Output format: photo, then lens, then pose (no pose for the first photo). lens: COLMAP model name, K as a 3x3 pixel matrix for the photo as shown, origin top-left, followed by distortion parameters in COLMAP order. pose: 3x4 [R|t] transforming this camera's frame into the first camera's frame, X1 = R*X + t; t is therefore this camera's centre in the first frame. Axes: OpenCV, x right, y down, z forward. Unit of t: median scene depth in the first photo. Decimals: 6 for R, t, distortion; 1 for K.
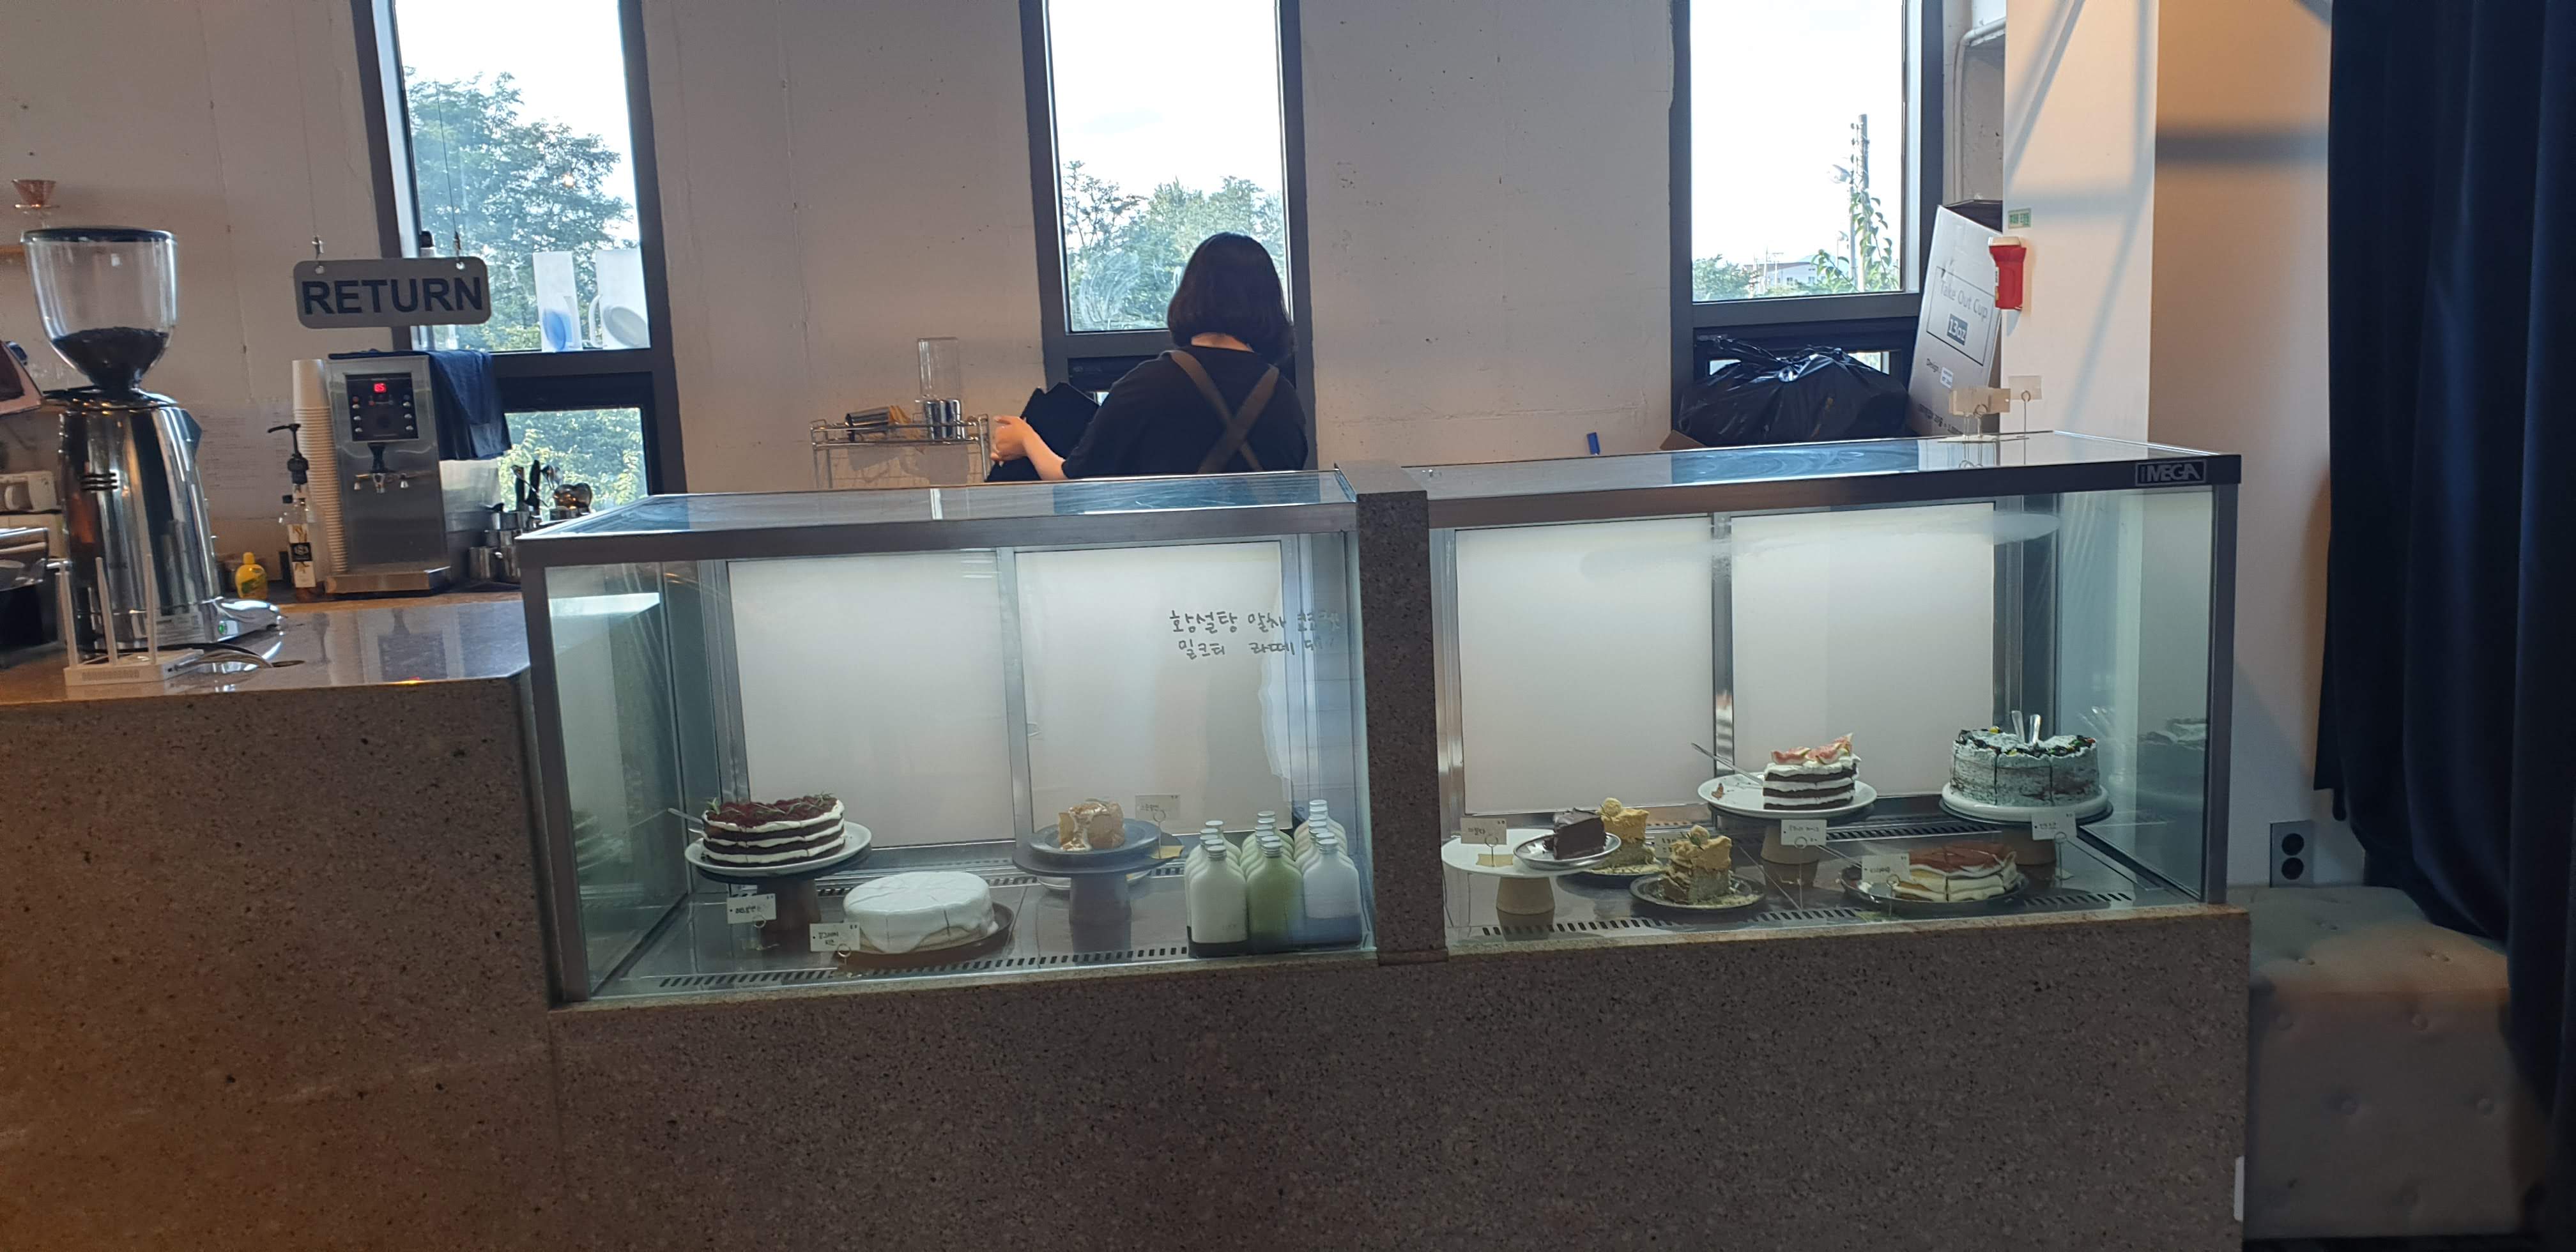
lens RADIAL K [[2101.5, 0, 1407.1], [0, 2101.5, 682.1], [0, 0, 1]] dist [0.004450, 0.001374]
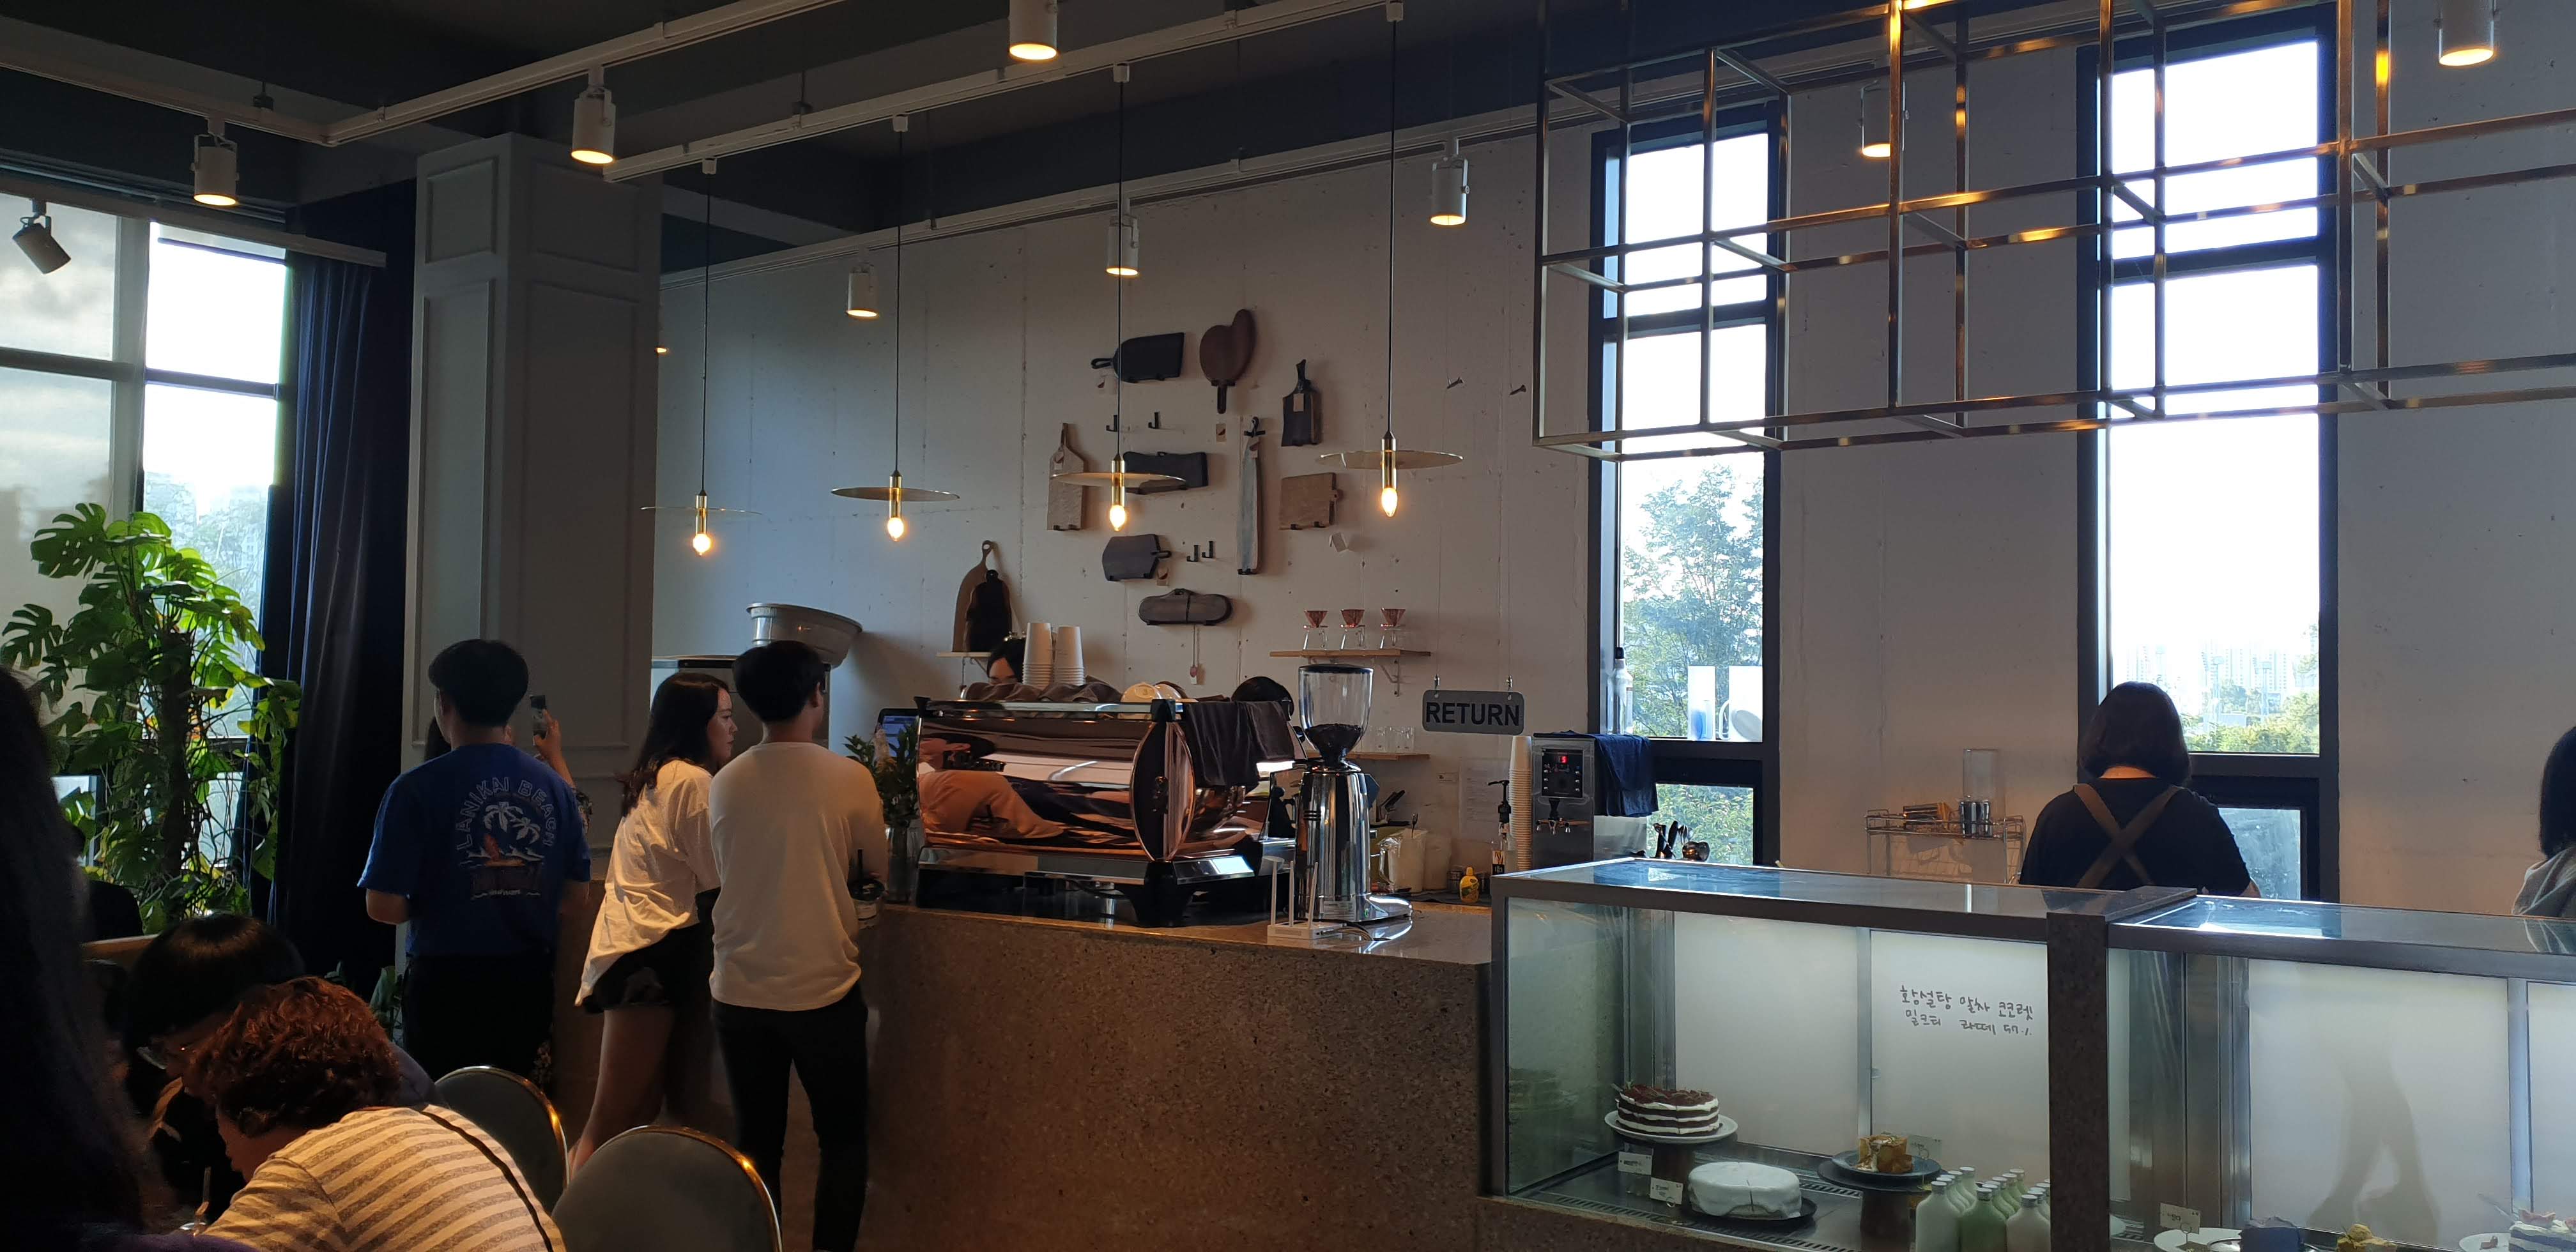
lens RADIAL K [[2041.4, 0, 1291.5], [0, 2041.4, 602.2], [0, 0, 1]] dist [0.103046, -0.093002]
pose [[0.763226, 0.017156, -0.645904, 0.358801], [-0.150960, 0.976716, -0.152437, -0.010241], [0.628249, 0.213850, 0.748045, -0.220864]]
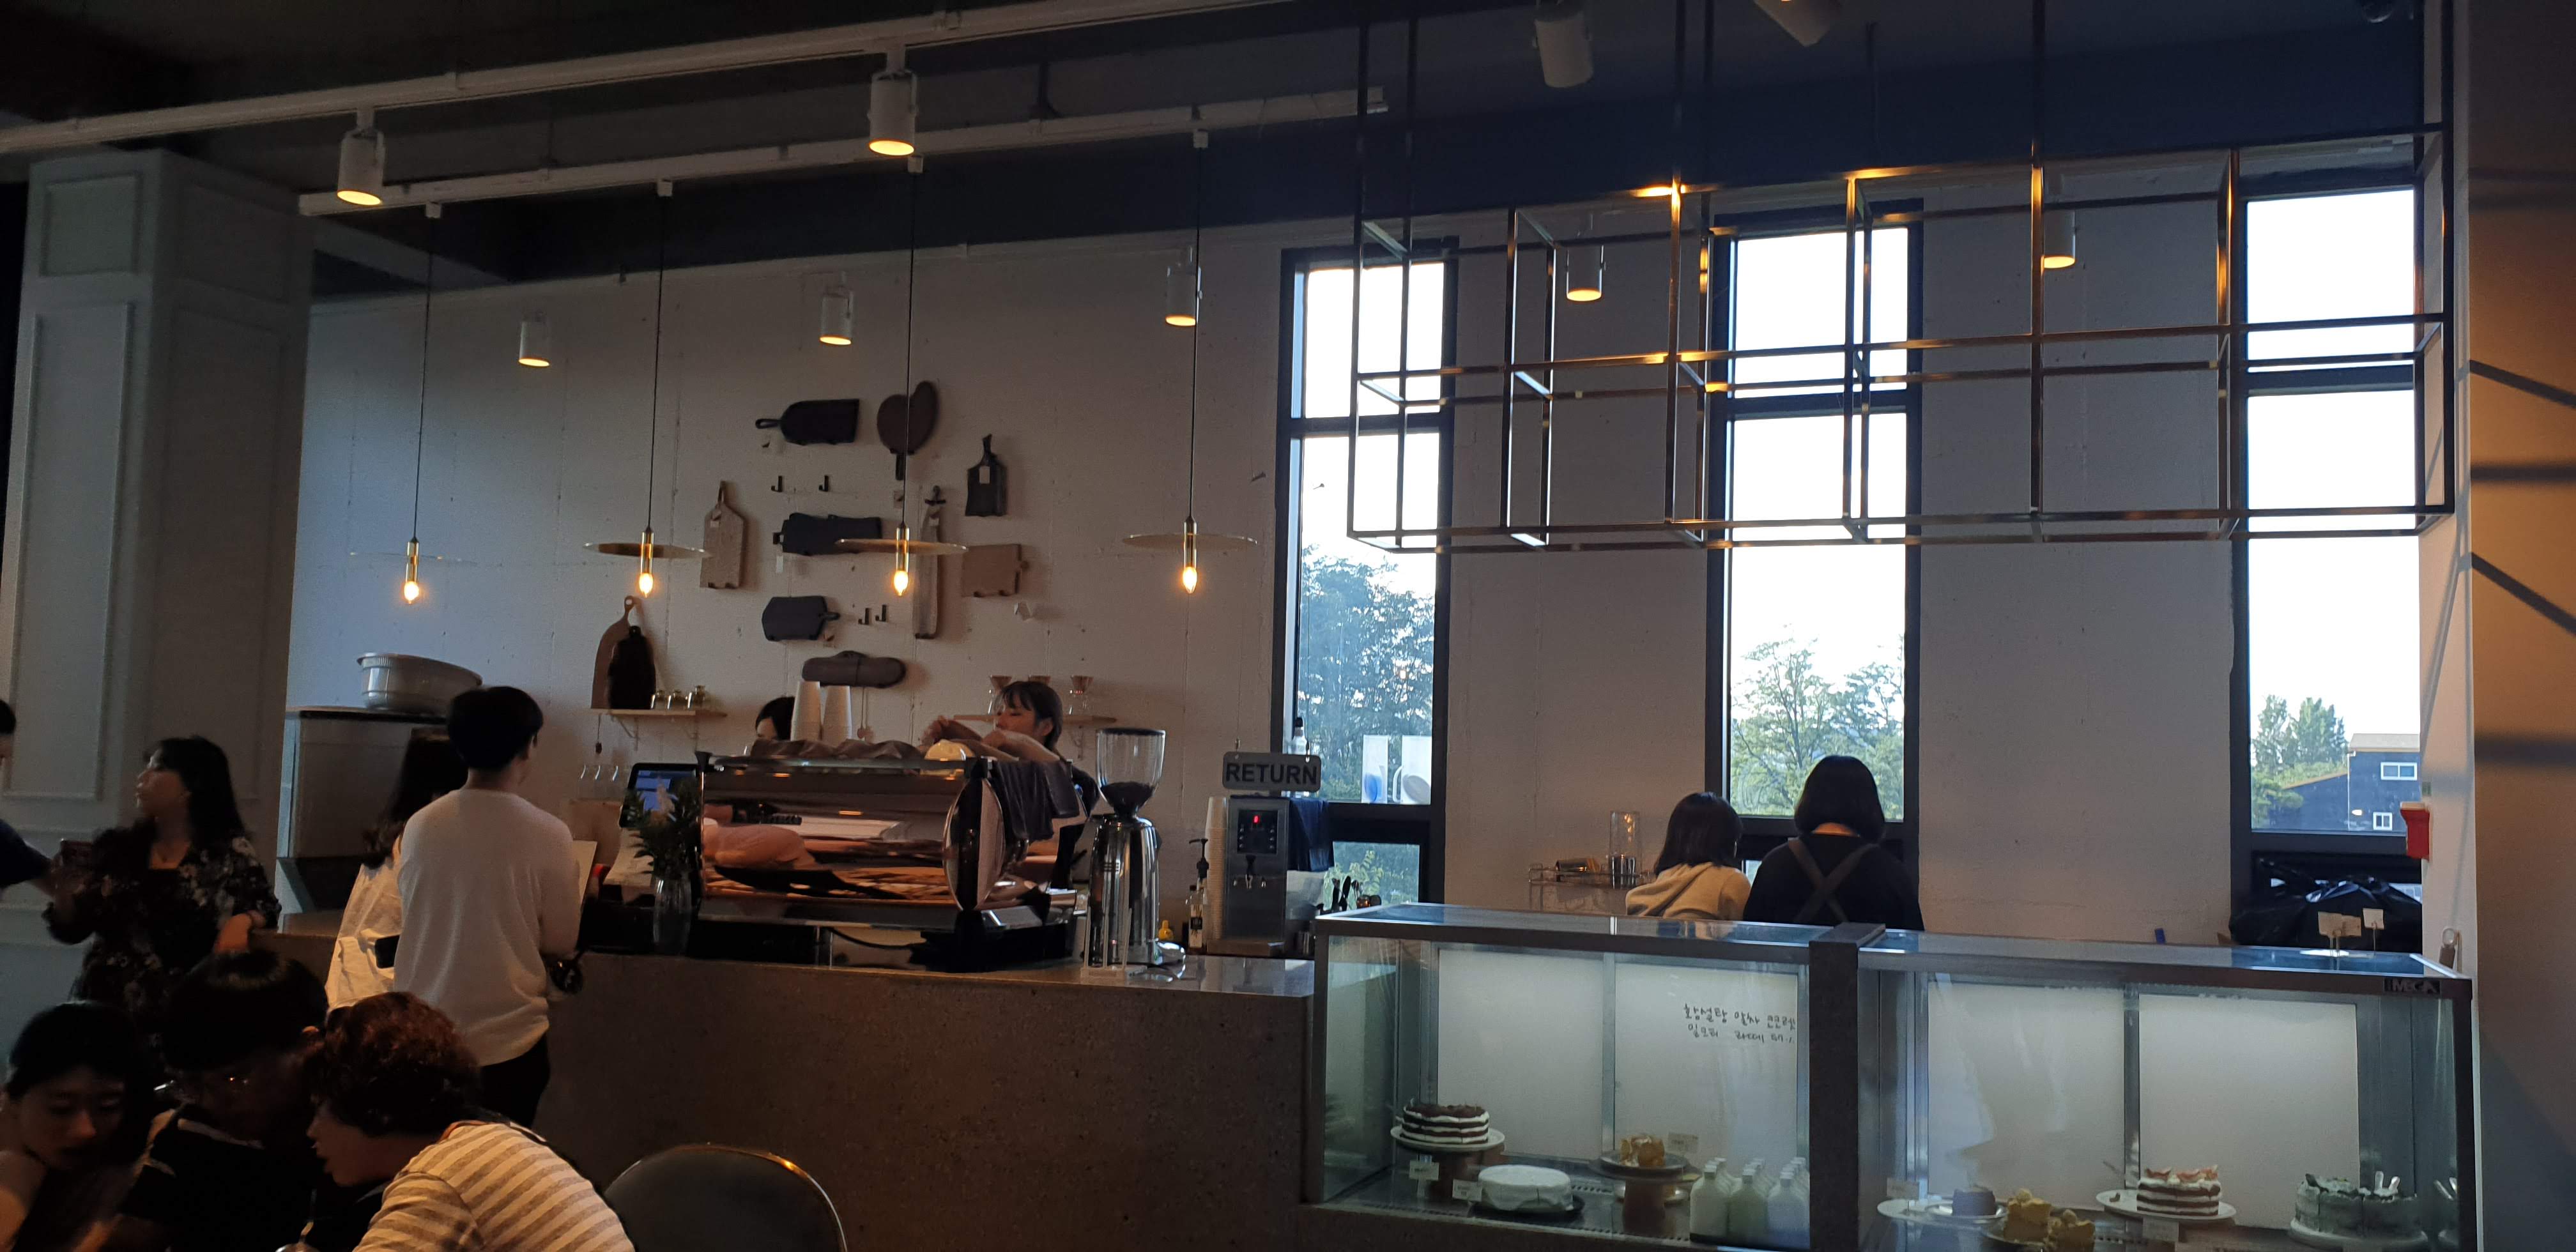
lens RADIAL K [[2068.2, 0, 1275.4], [0, 2068.2, 603.2], [0, 0, 1]] dist [0.080125, -0.067271]
pose [[0.901234, 0.025513, -0.432580, 0.233681], [-0.133135, 0.966285, -0.220383, 0.051694], [0.412373, 0.256209, 0.874246, -0.480844]]
